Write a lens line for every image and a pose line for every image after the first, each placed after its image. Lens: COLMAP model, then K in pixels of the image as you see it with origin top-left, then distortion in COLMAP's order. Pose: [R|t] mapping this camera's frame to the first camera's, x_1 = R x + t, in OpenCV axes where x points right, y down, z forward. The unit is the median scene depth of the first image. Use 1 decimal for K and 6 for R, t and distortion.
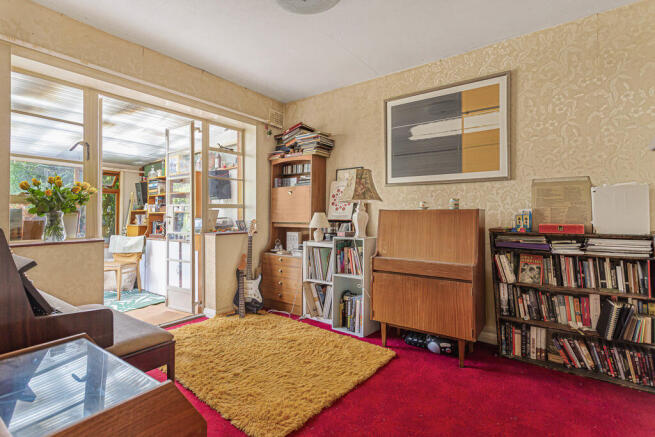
lens RADIAL K [[326.1, 0, 315.5], [0, 326.1, 210.5], [0, 0, 1]] dist [-0.000088, 0.000048]
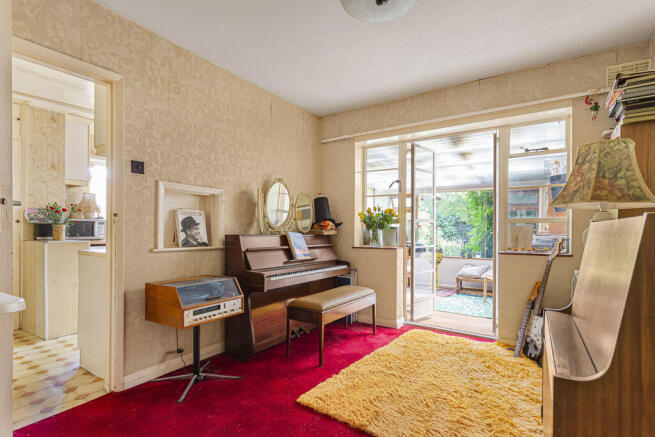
lens RADIAL K [[316.6, 0, 326.7], [0, 316.6, 224.1], [0, 0, 1]] dist [0.000625, 0.000498]
pose [[0.056887, -0.017272, -0.998231, 0.391567], [0.011251, 0.999798, -0.016657, 0.003189], [0.998317, -0.010283, 0.057070, 0.346575]]
